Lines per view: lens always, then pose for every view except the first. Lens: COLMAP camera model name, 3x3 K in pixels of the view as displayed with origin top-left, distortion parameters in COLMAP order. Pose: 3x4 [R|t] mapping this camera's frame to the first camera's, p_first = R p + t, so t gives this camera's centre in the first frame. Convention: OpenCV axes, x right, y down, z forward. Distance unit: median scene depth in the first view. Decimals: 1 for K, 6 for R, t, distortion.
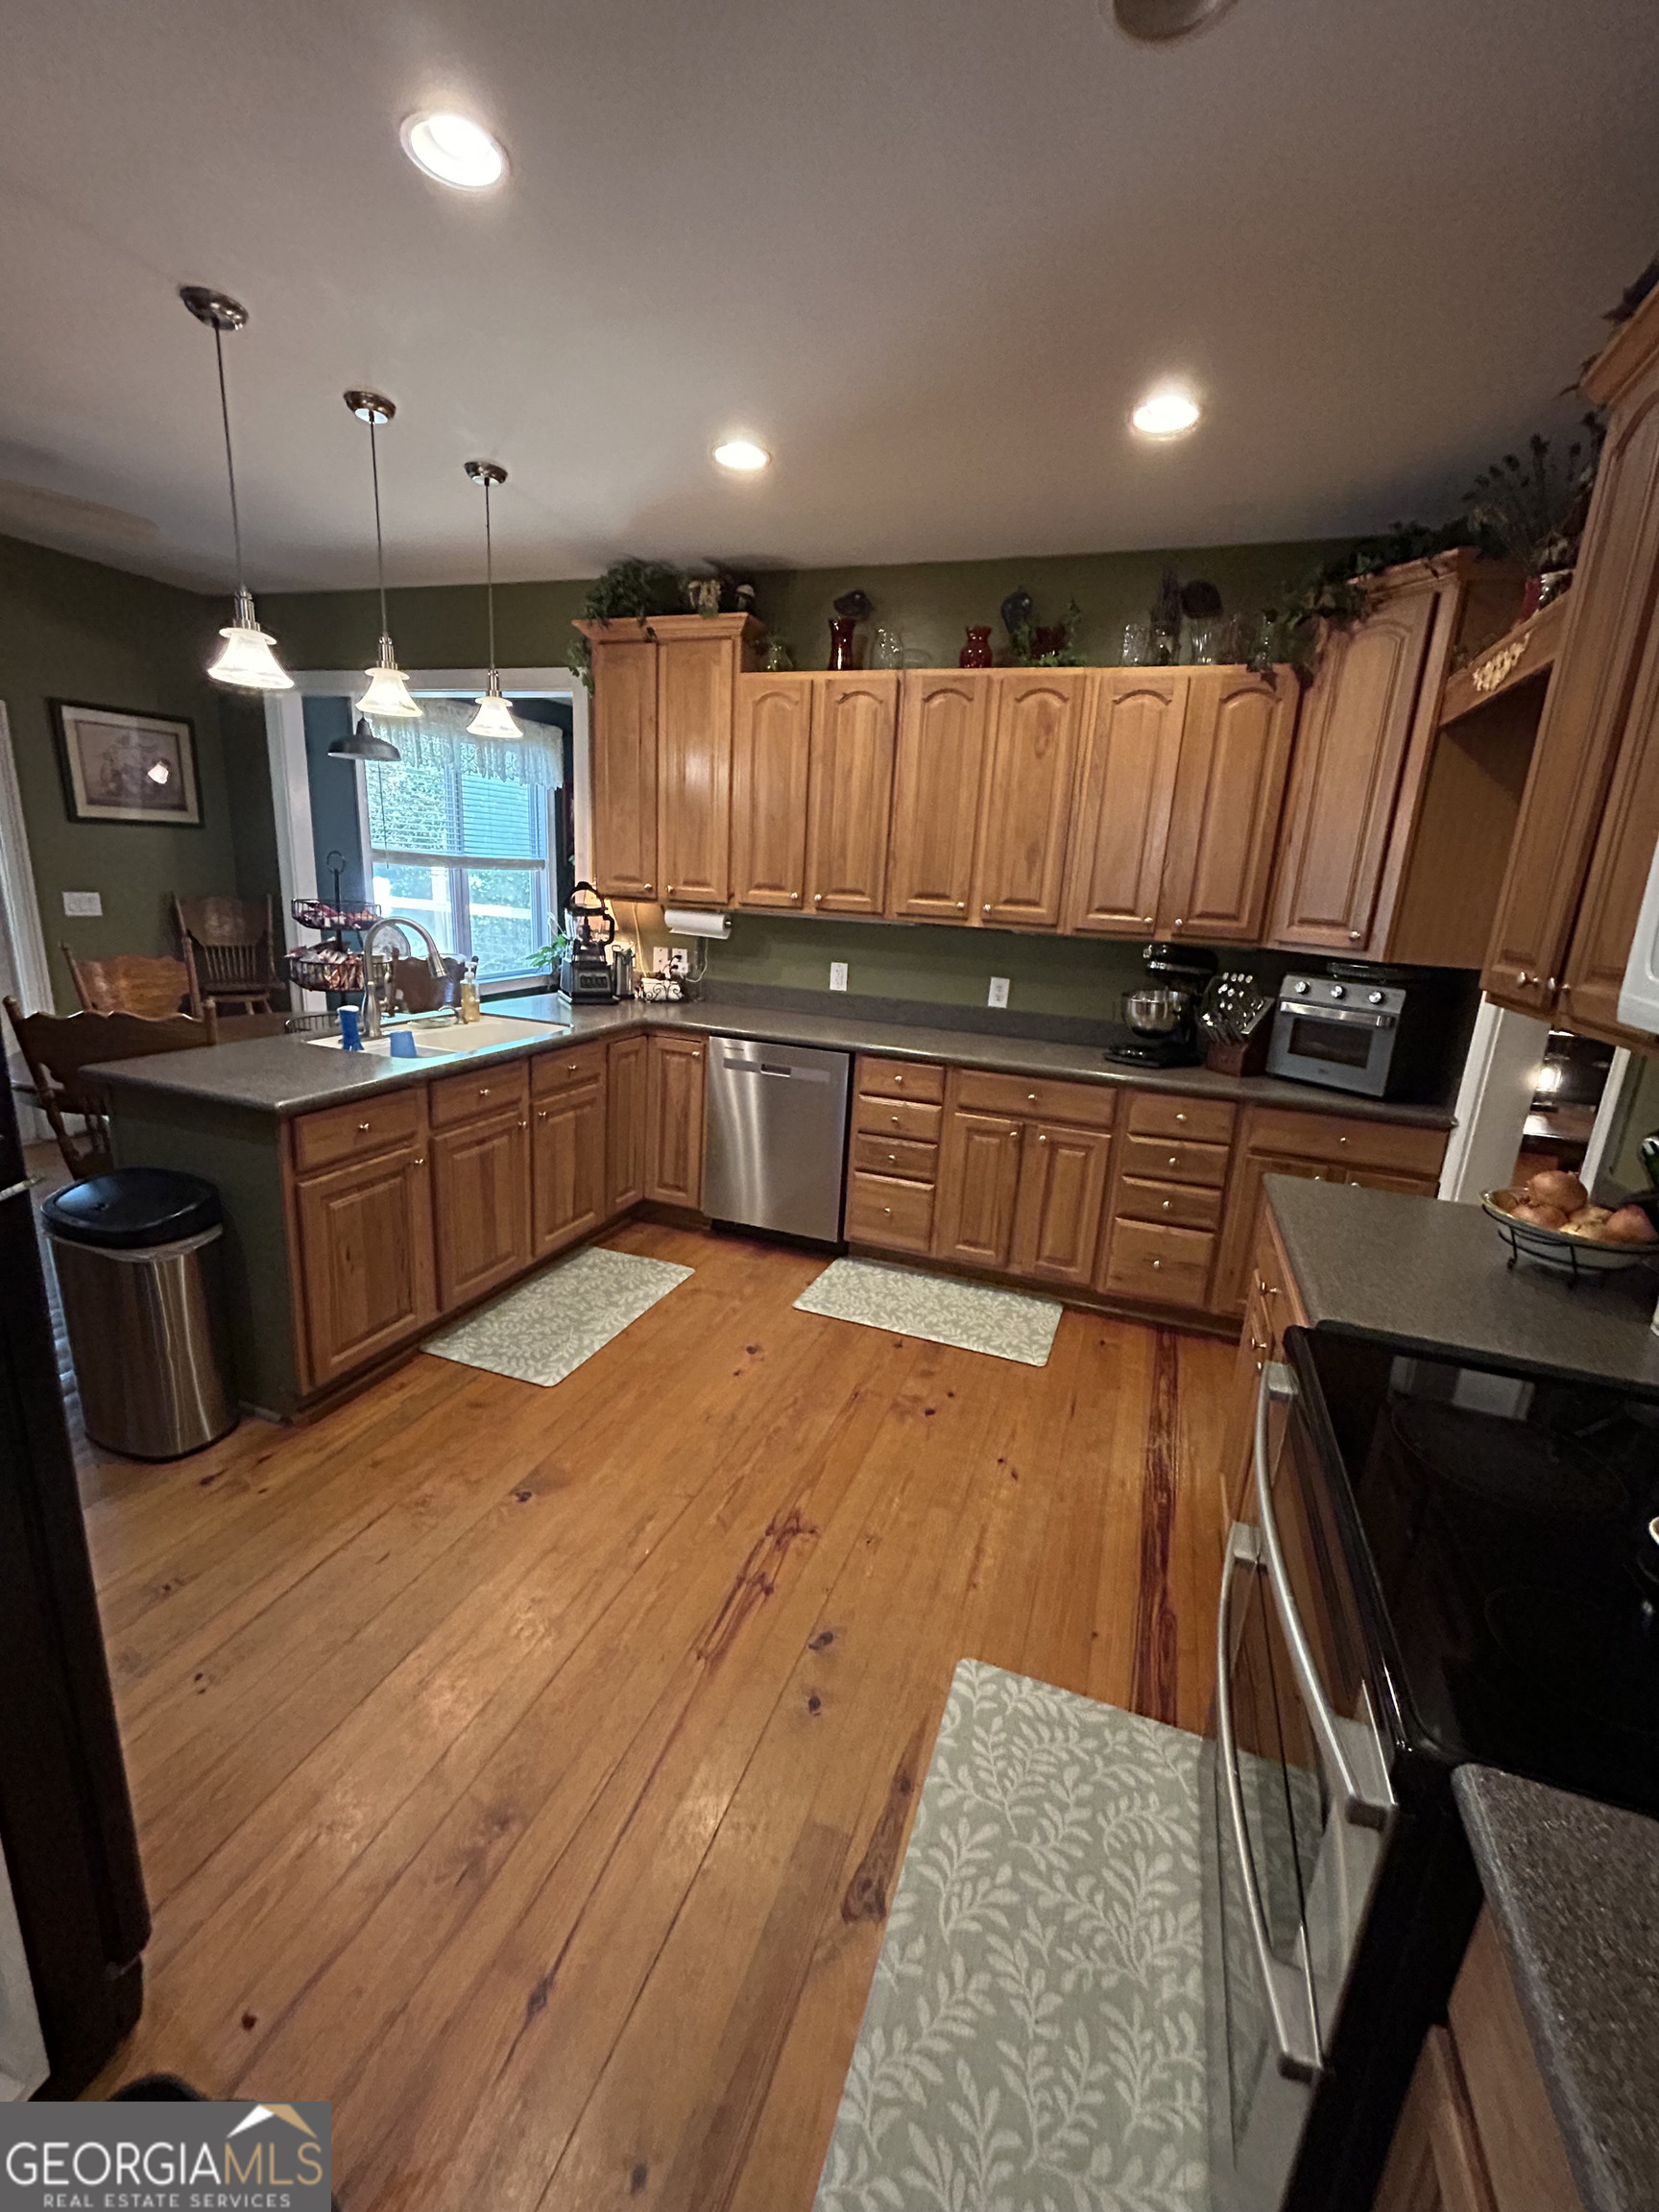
lens RADIAL K [[901.4, 0, 834.5], [0, 901.4, 1102.3], [0, 0, 1]] dist [0.000310, -0.000416]
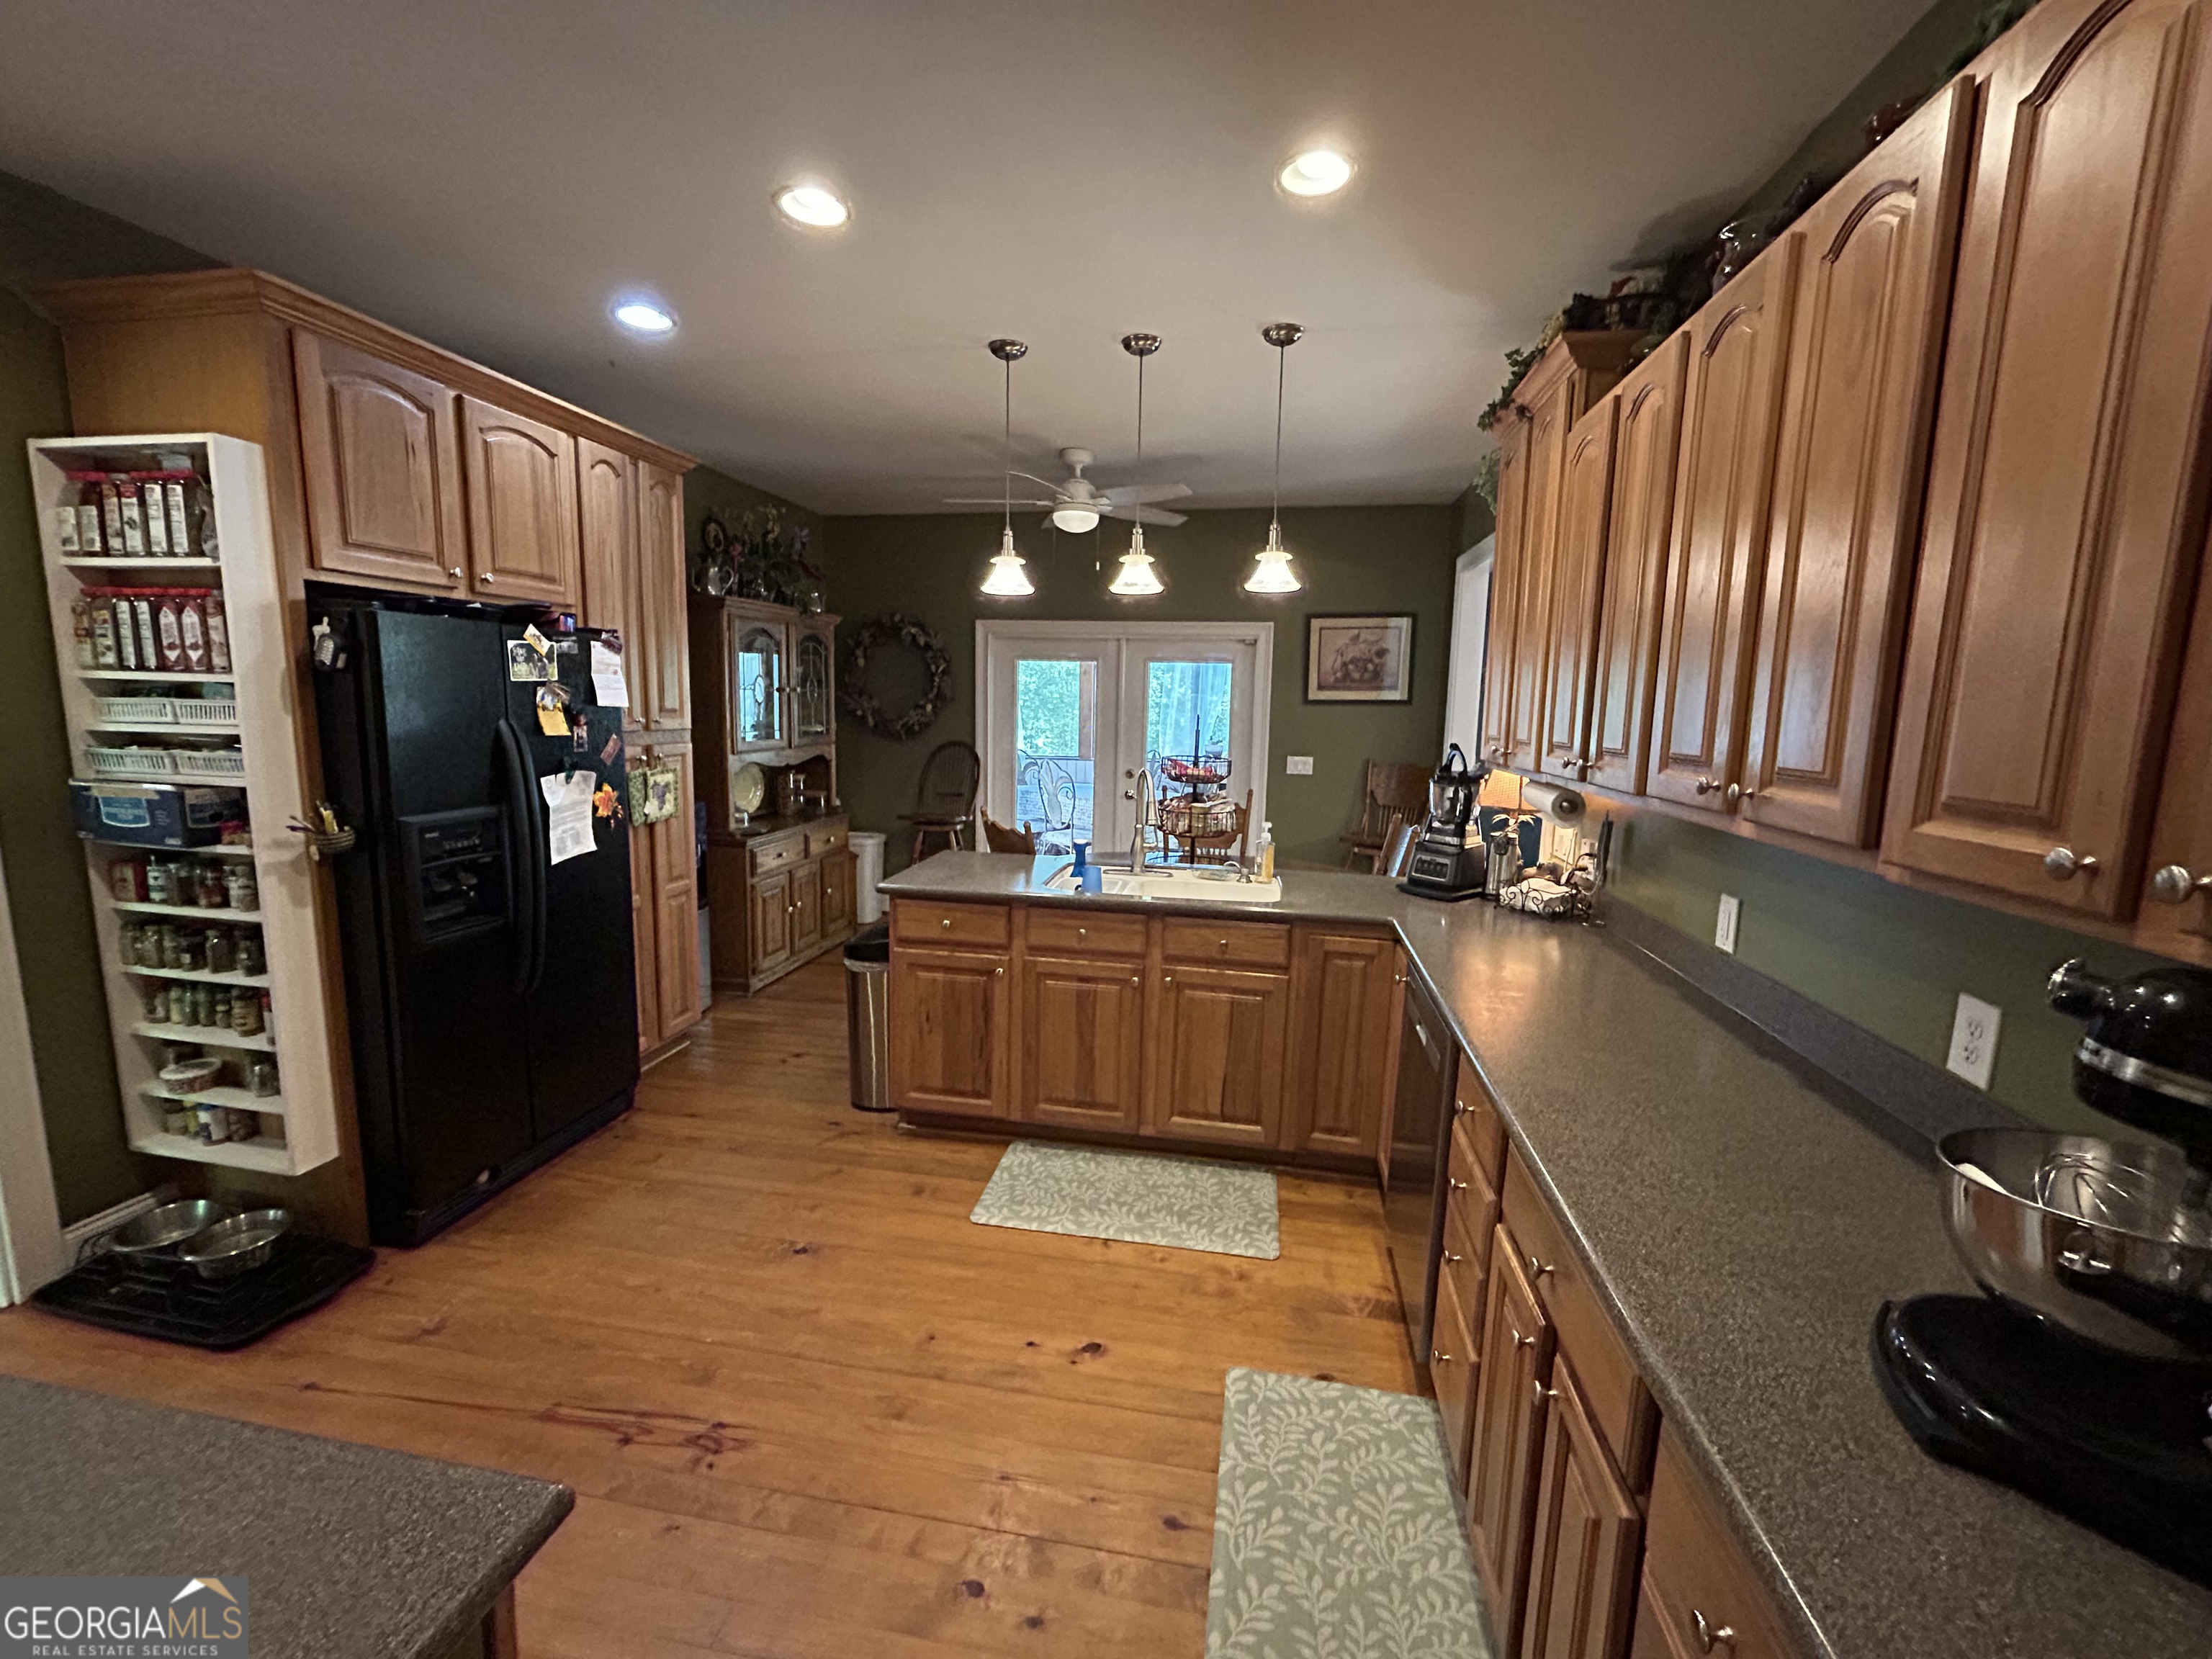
lens RADIAL K [[901.4, 0, 1099.2], [0, 901.4, 824.1], [0, 0, 1]] dist [0.000310, -0.000416]
pose [[0.164378, 0.080461, -0.983110, 0.644941], [-0.255164, 0.966212, 0.036414, -0.179730], [0.952823, 0.244868, 0.179354, 0.828907]]
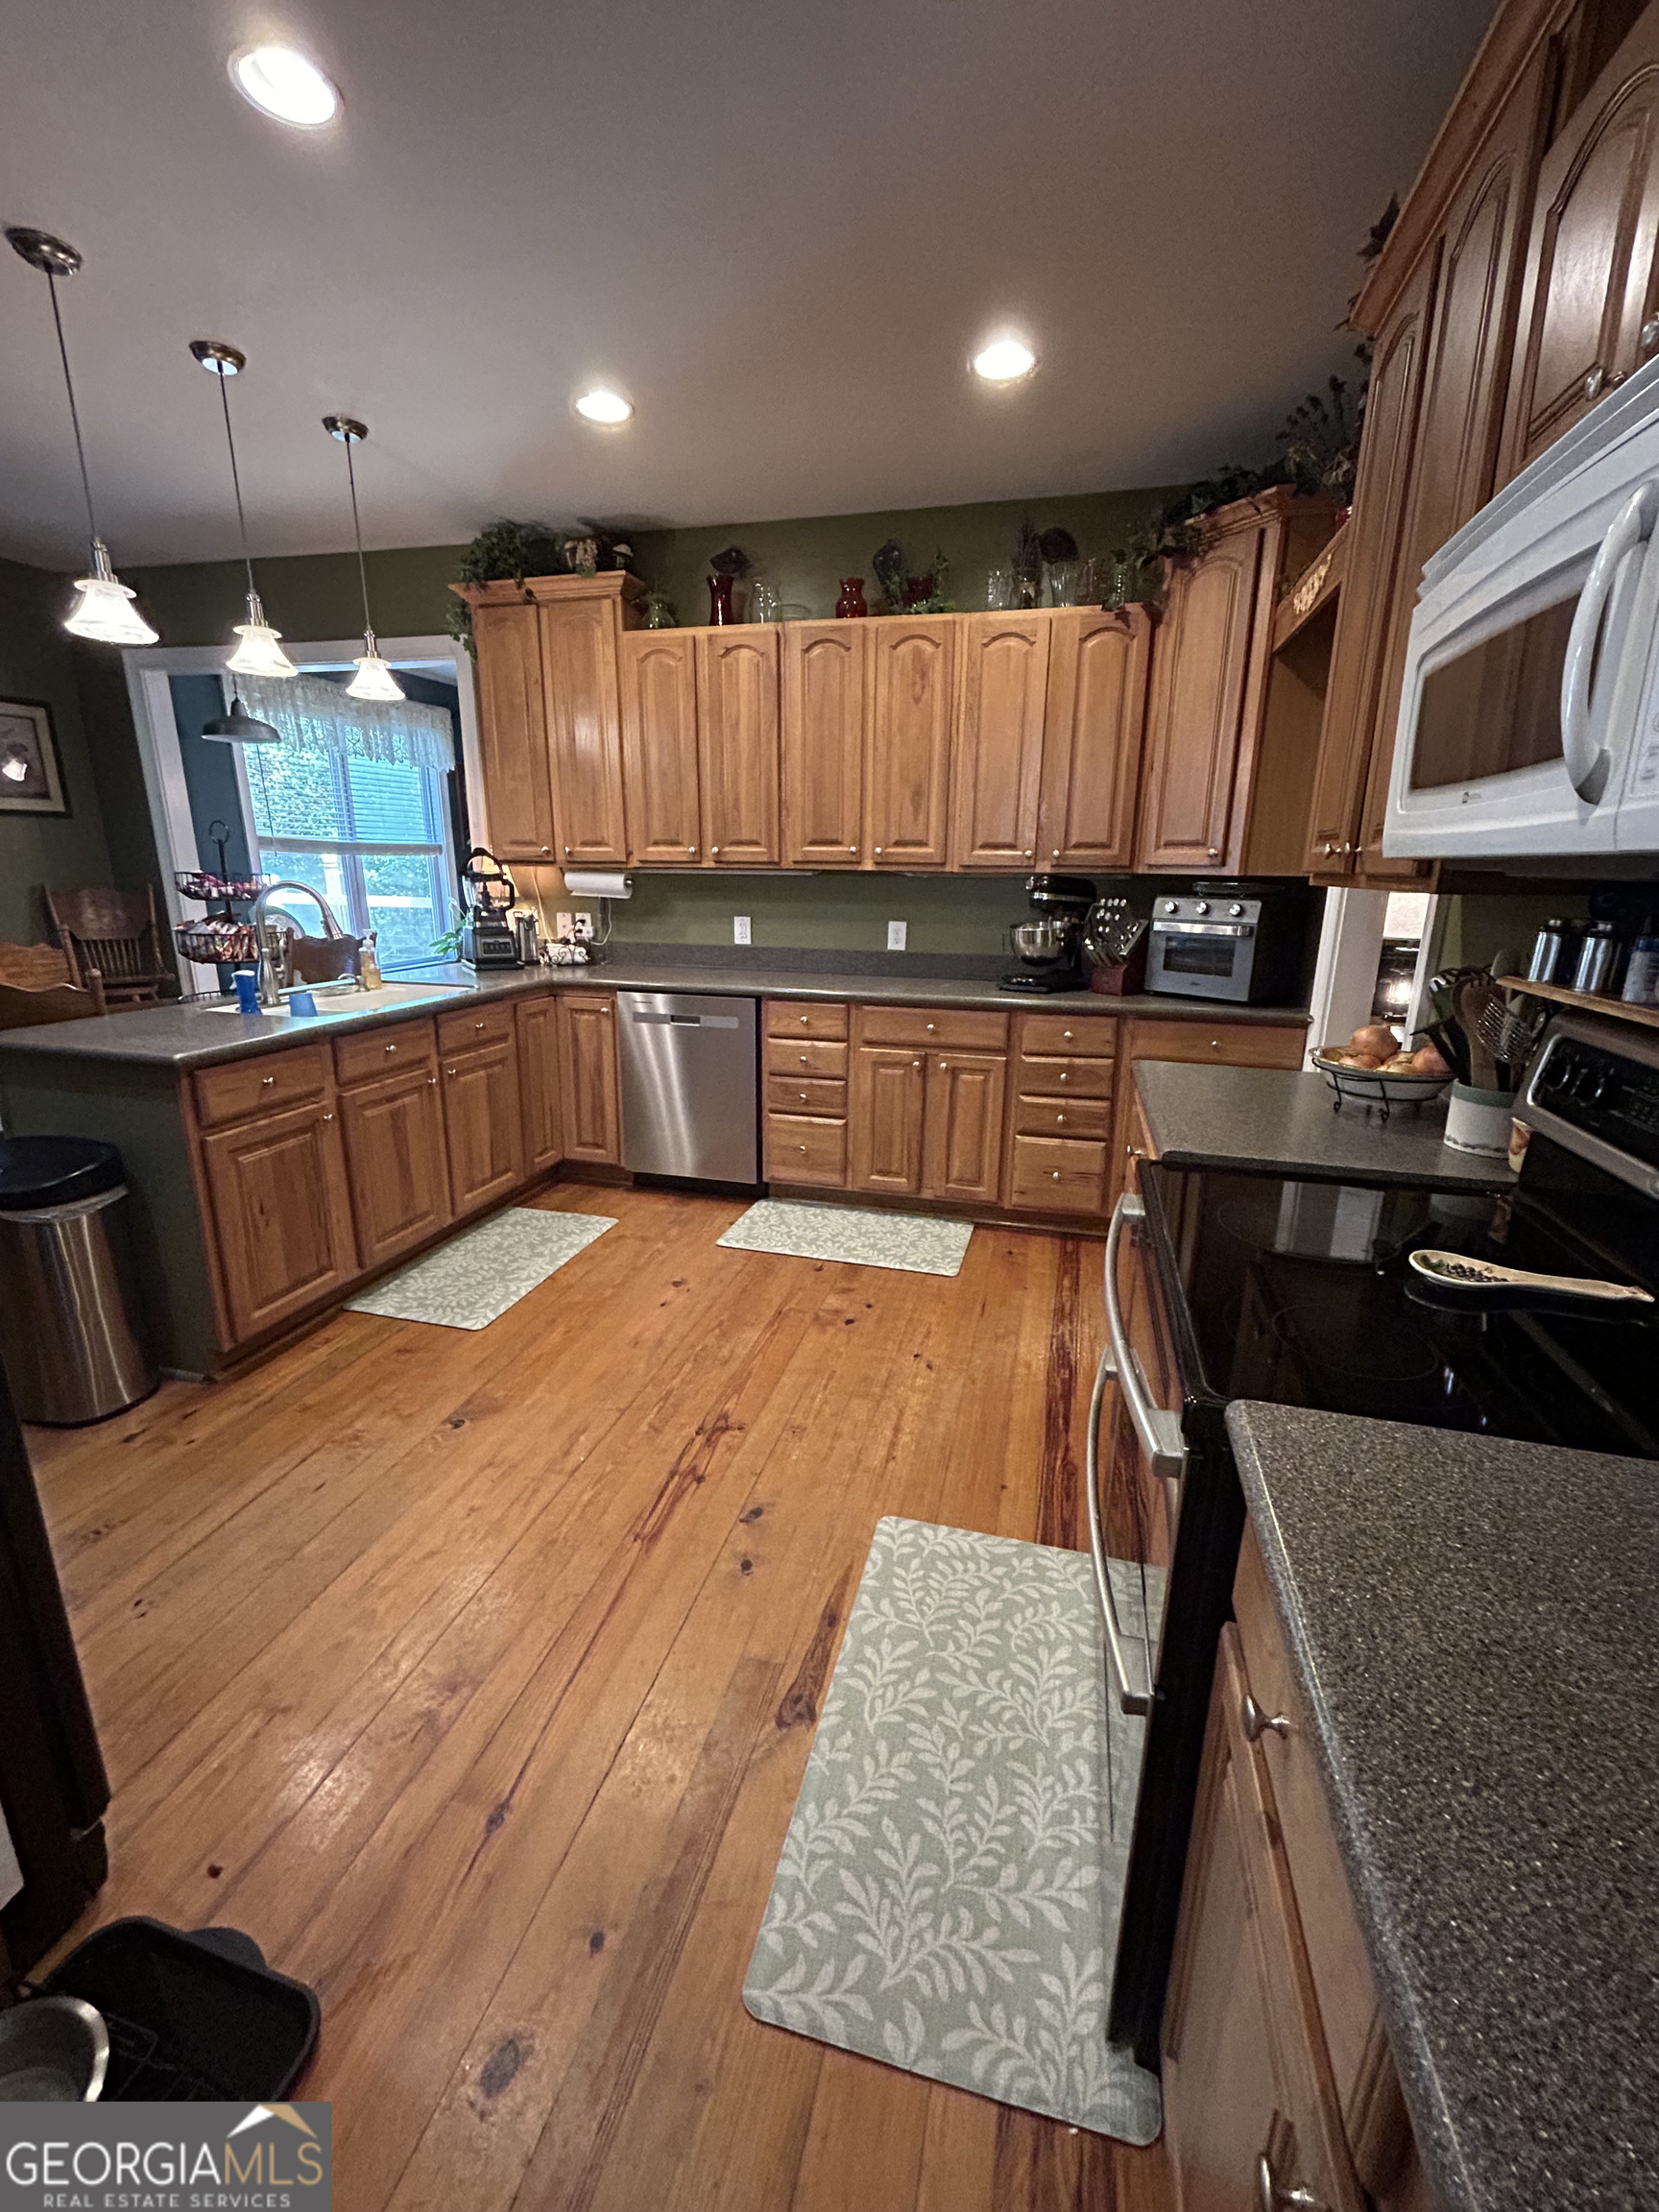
lens RADIAL K [[901.4, 0, 835.4], [0, 901.4, 1102.3], [0, 0, 1]] dist [0.000310, -0.000416]
pose [[0.994494, -0.068223, 0.079538, 0.022120], [0.067177, 0.997617, 0.015756, 0.067982], [-0.080424, -0.010326, 0.996707, -0.044994]]
